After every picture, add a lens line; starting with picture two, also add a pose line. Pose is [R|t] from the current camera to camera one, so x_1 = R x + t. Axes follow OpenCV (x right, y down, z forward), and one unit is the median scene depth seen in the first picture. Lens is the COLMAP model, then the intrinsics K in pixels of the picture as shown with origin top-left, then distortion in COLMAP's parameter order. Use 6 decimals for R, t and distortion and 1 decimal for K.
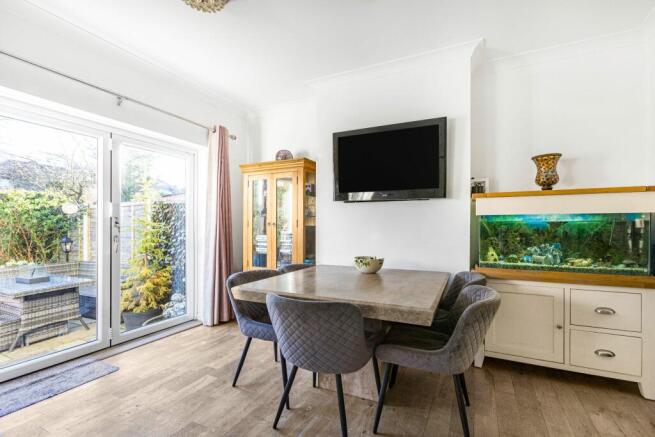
lens RADIAL K [[291.6, 0, 331.5], [0, 291.6, 227.1], [0, 0, 1]] dist [-0.004764, 0.001963]
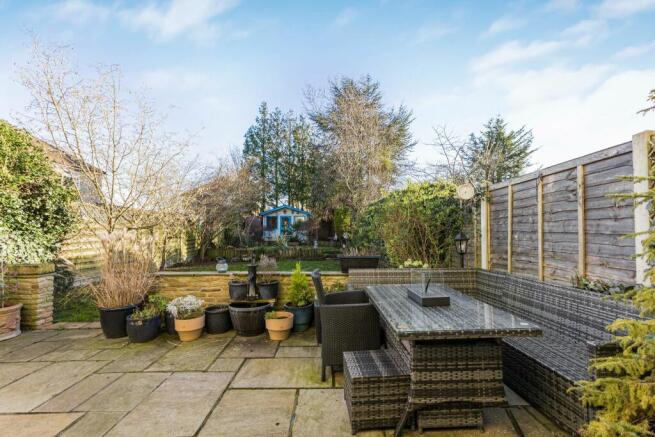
lens RADIAL K [[291.6, 0, 328.2], [0, 291.6, 222.4], [0, 0, 1]] dist [-0.004764, 0.001963]
pose [[0.429965, -0.030199, -0.902340, -0.398055], [-0.004284, 0.999361, -0.035488, 0.034524], [0.902835, 0.019124, 0.429561, 0.388975]]
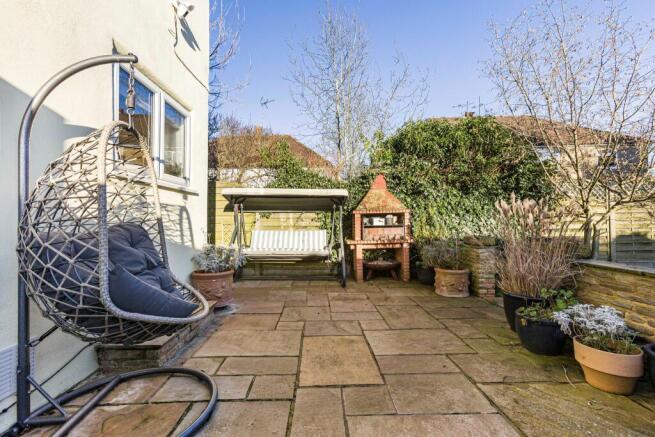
lens RADIAL K [[291.6, 0, 326.7], [0, 291.6, 215.0], [0, 0, 1]] dist [-0.004764, 0.001963]
pose [[-0.894160, -0.004713, -0.447724, -0.654192], [0.000159, 0.999941, -0.010844, 0.067627], [0.447749, -0.009768, -0.894106, 0.554030]]
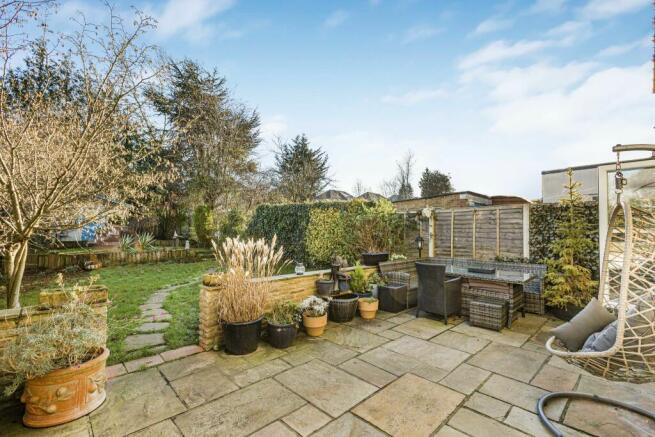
lens RADIAL K [[291.6, 0, 331.6], [0, 291.6, 220.1], [0, 0, 1]] dist [-0.004764, 0.001963]
pose [[0.929701, -0.001187, -0.368312, -0.804853], [-0.012890, 0.999277, -0.035759, 0.014033], [0.368089, 0.037993, 0.929014, -0.261165]]
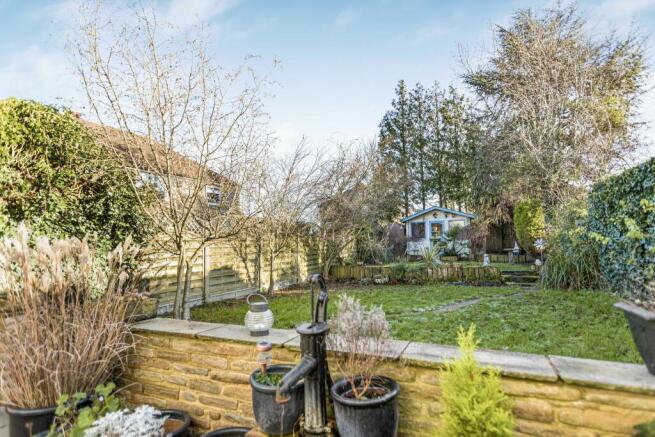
lens RADIAL K [[335.5, 0, 331.7], [0, 335.5, 219.4], [0, 0, 1]] dist [-0.001312, 0.000065]
pose [[-0.010284, -0.081298, -0.996637, -0.840511], [0.015930, 0.996550, -0.081456, 0.051070], [0.999820, -0.016714, -0.008954, 0.542962]]
